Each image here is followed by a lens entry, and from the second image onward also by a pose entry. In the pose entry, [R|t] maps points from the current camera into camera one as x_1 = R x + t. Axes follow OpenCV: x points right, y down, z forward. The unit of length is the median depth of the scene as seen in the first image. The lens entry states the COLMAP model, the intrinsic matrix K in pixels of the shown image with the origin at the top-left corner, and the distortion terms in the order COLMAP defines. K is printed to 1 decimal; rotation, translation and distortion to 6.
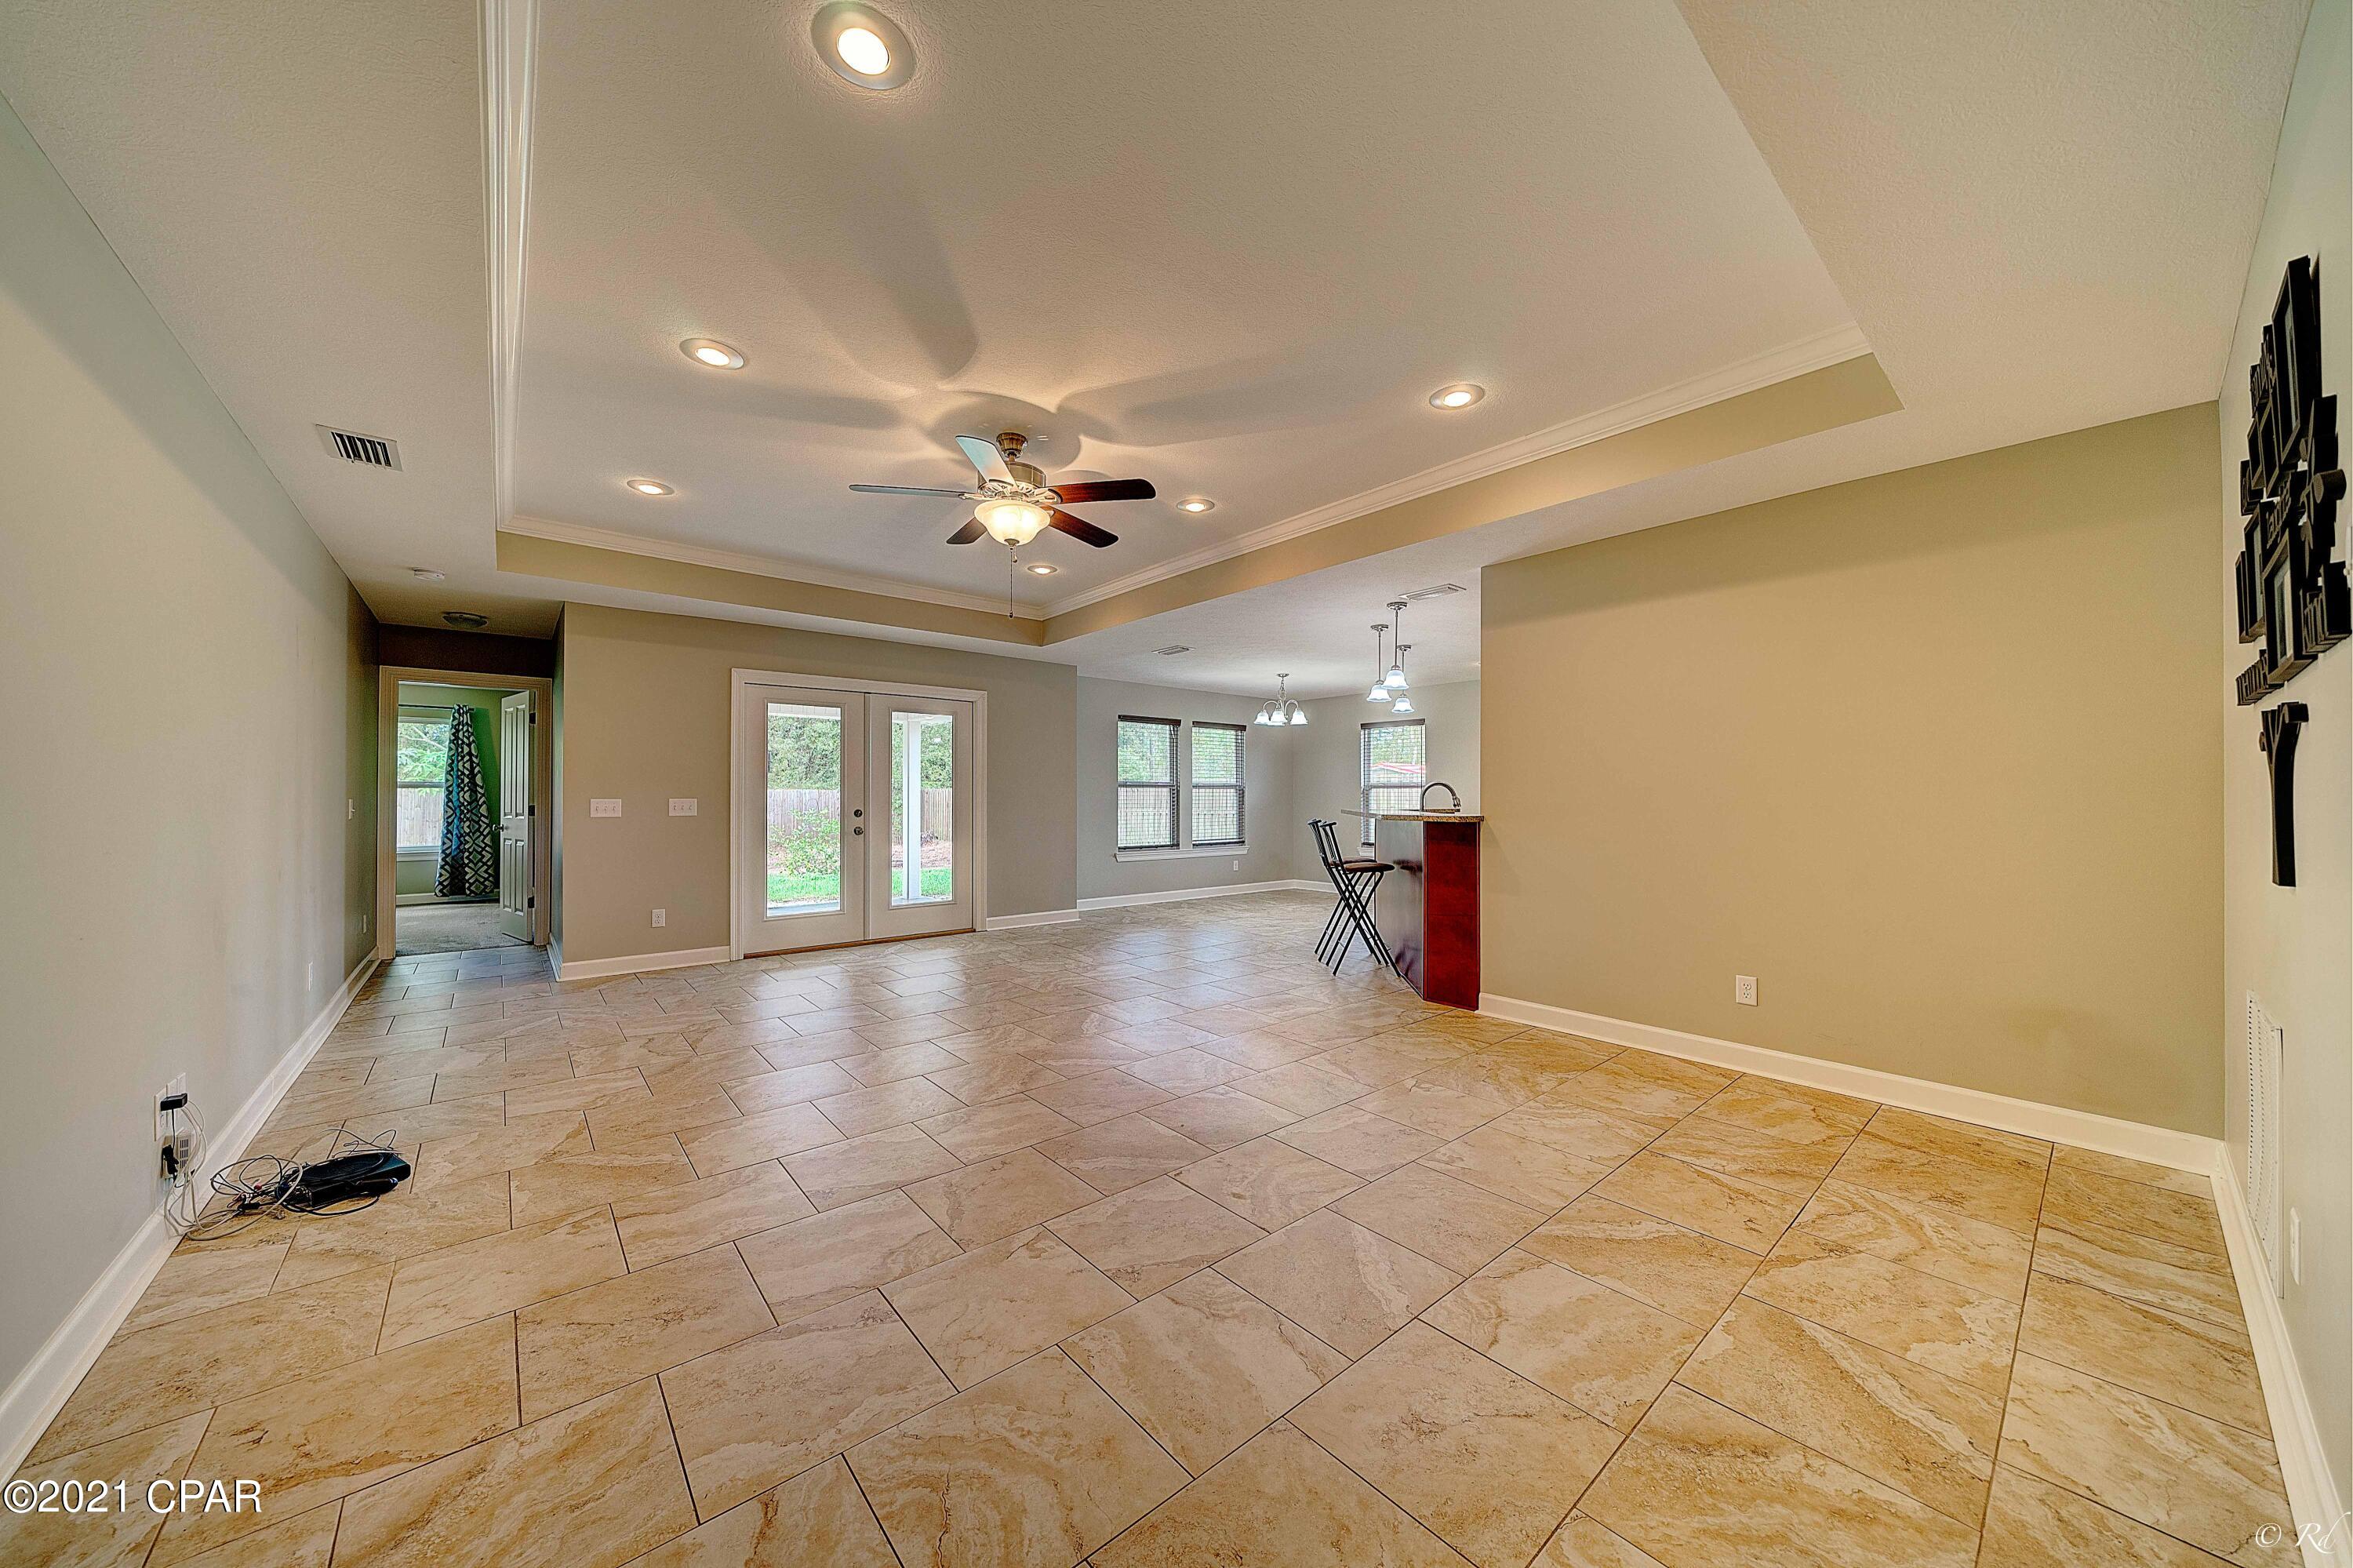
lens RADIAL K [[801.6, 0, 1175.6], [0, 801.6, 790.1], [0, 0, 1]] dist [-0.005734, 0.000125]
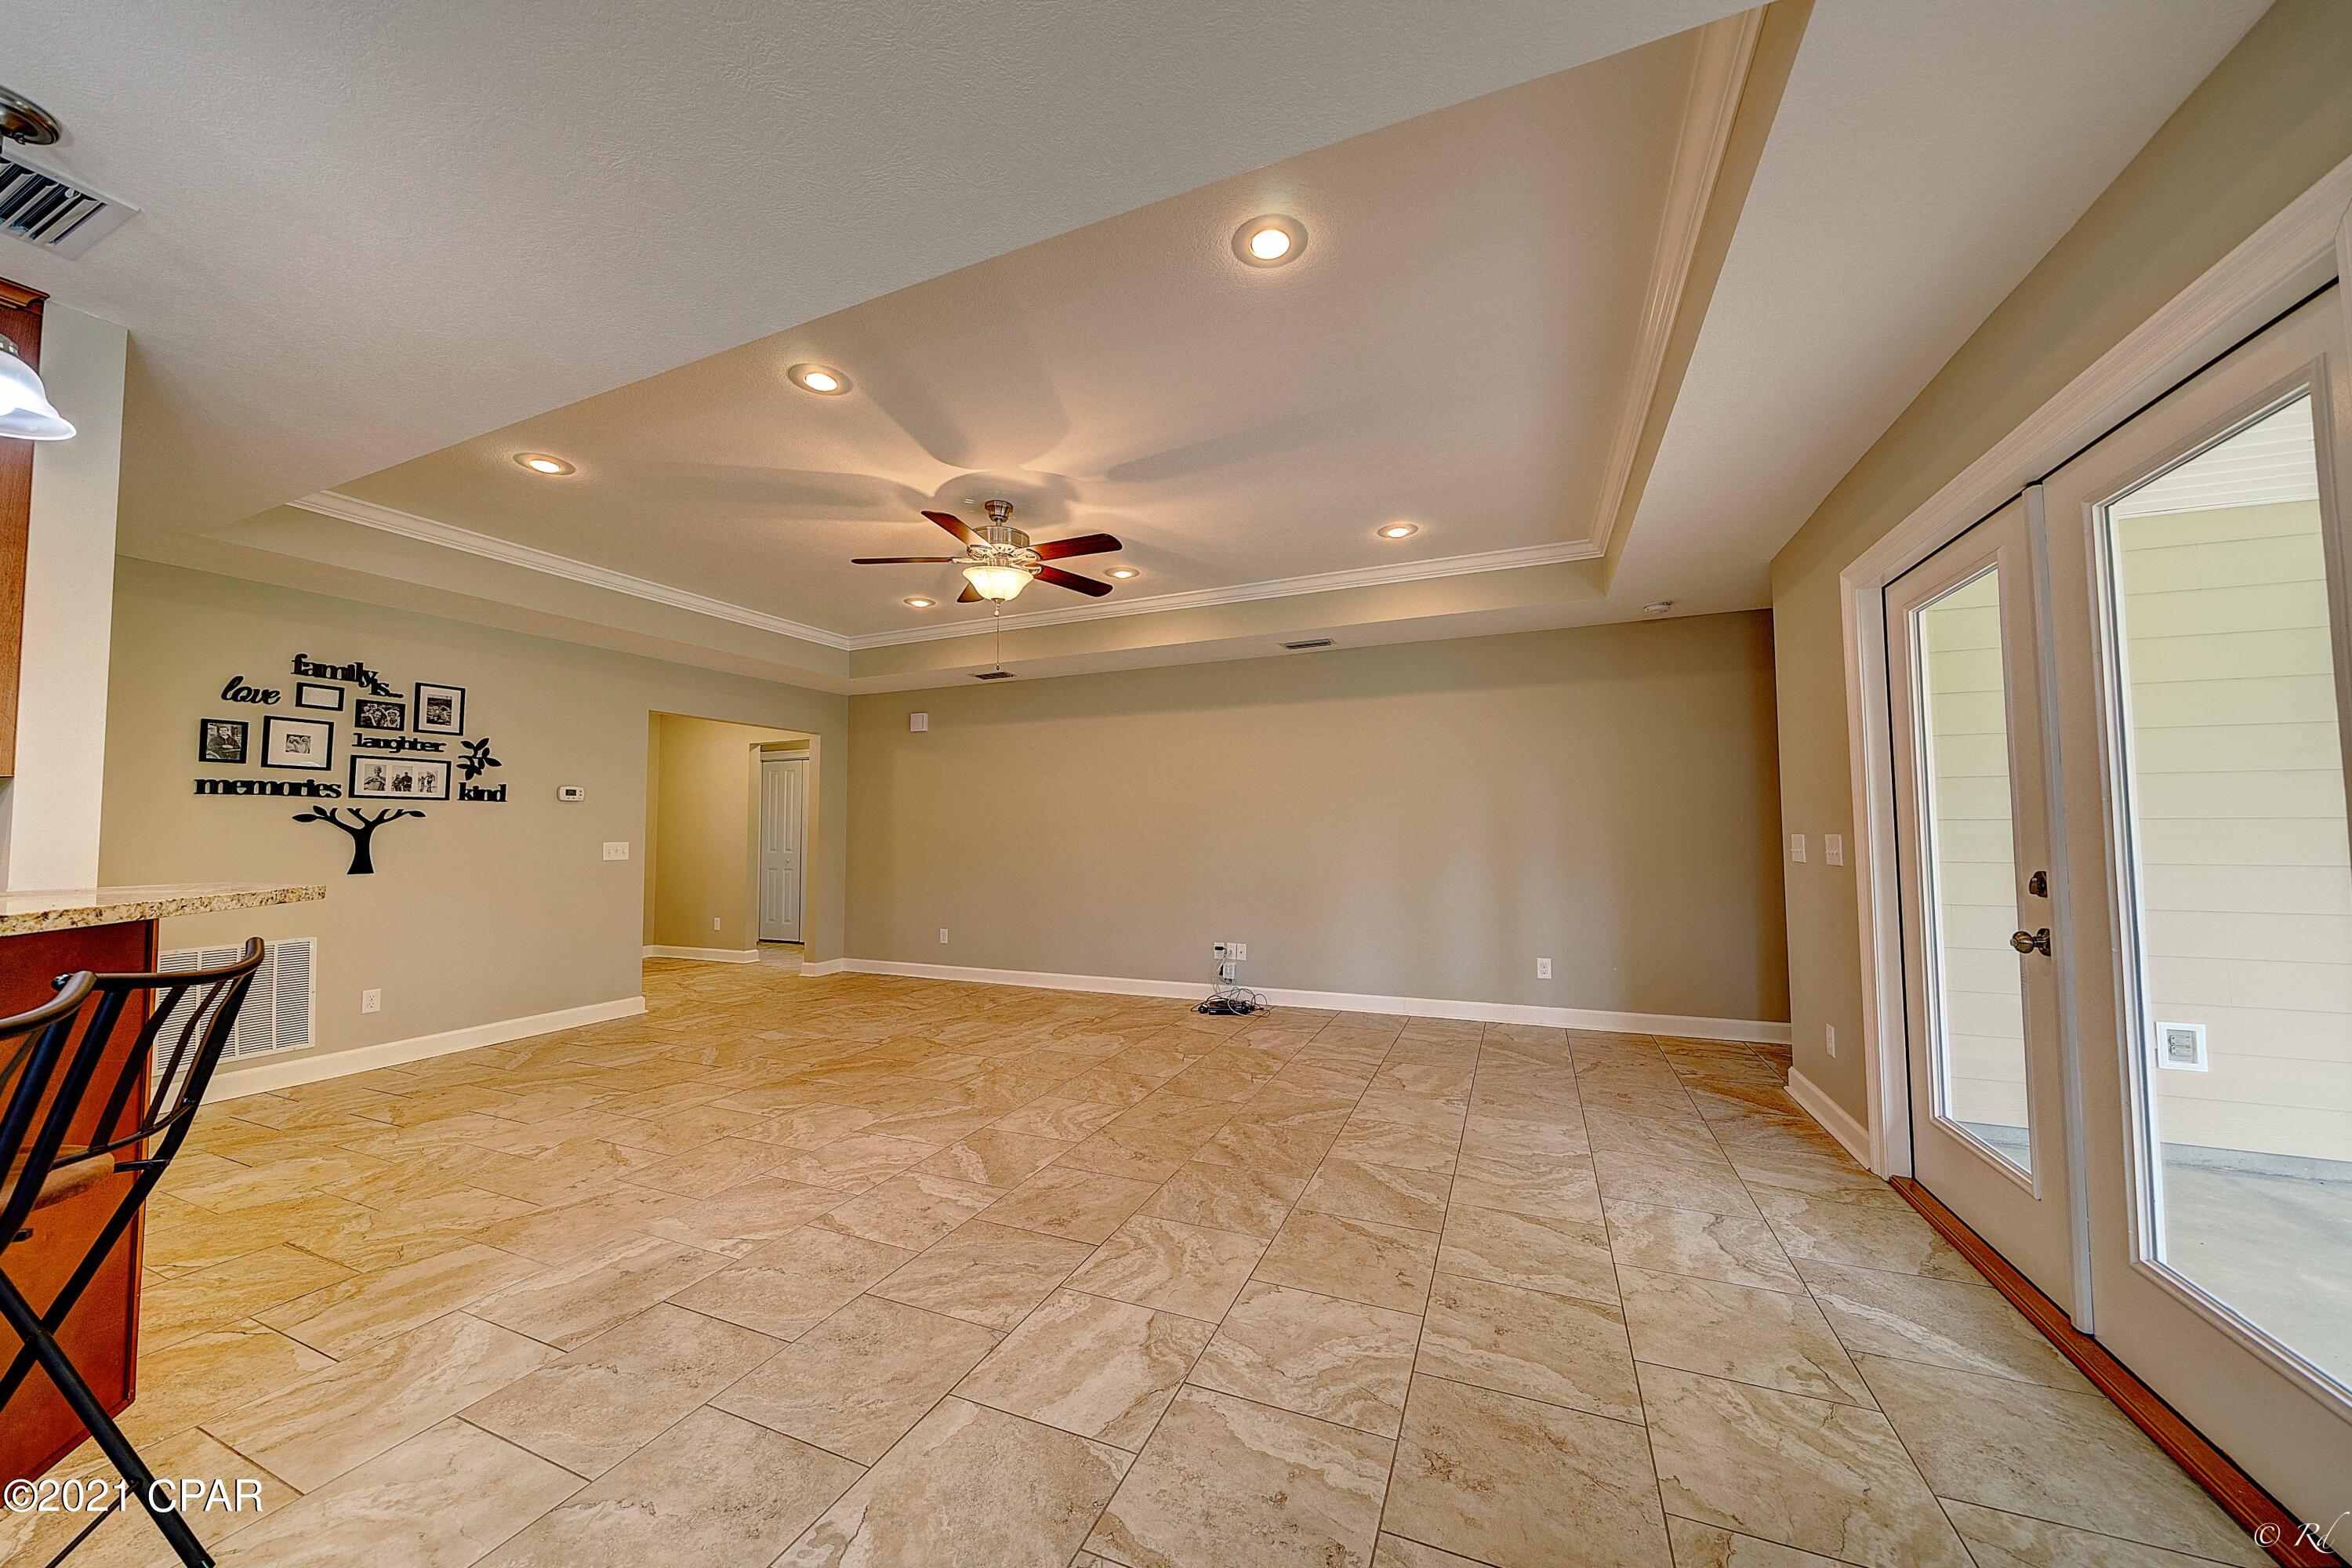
lens RADIAL K [[823.4, 0, 1174.7], [0, 823.4, 789.2], [0, 0, 1]] dist [-0.006887, 0.000284]
pose [[-0.895414, -0.016707, -0.444921, 0.090858], [0.011289, 0.998123, -0.060199, 0.017597], [0.445092, -0.058926, -0.893544, 2.671182]]
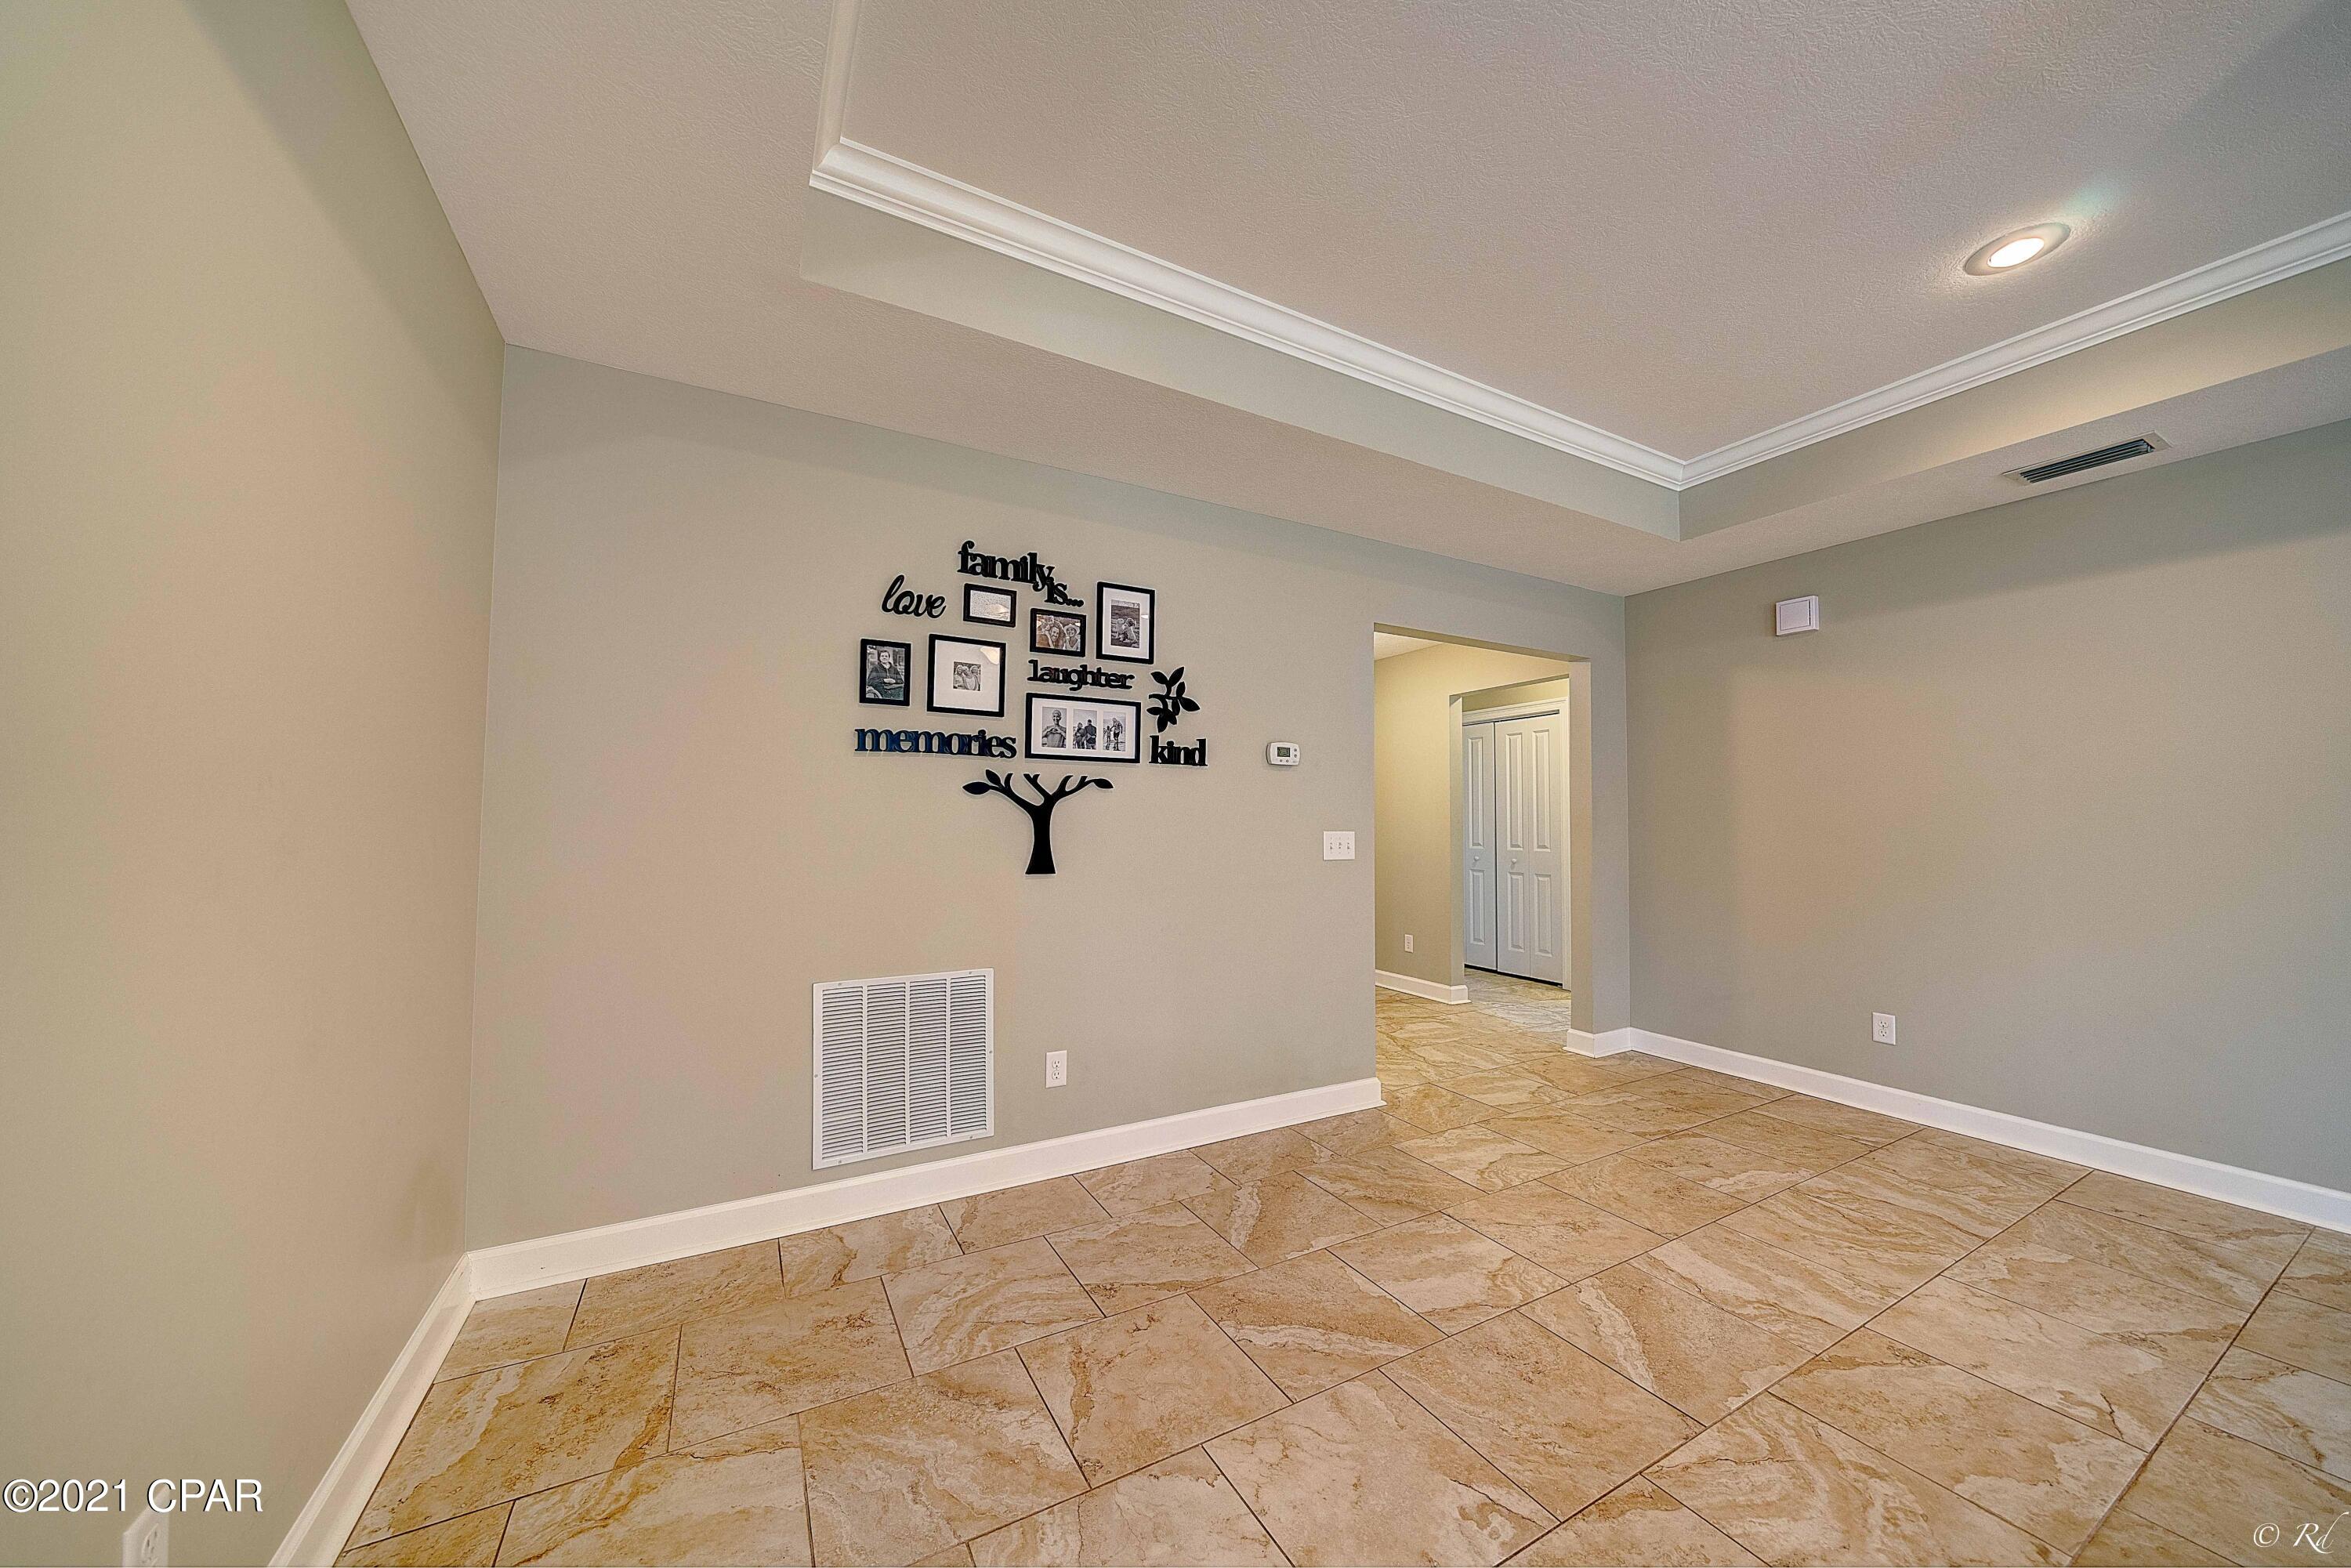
lens RADIAL K [[800.9, 0, 1174.6], [0, 800.9, 790.1], [0, 0, 1]] dist [-0.005734, 0.000125]
pose [[-0.980001, 0.002153, 0.198981, 0.422765], [-0.007872, 0.998739, -0.049575, 0.010560], [-0.198837, -0.050150, -0.978749, 1.521556]]
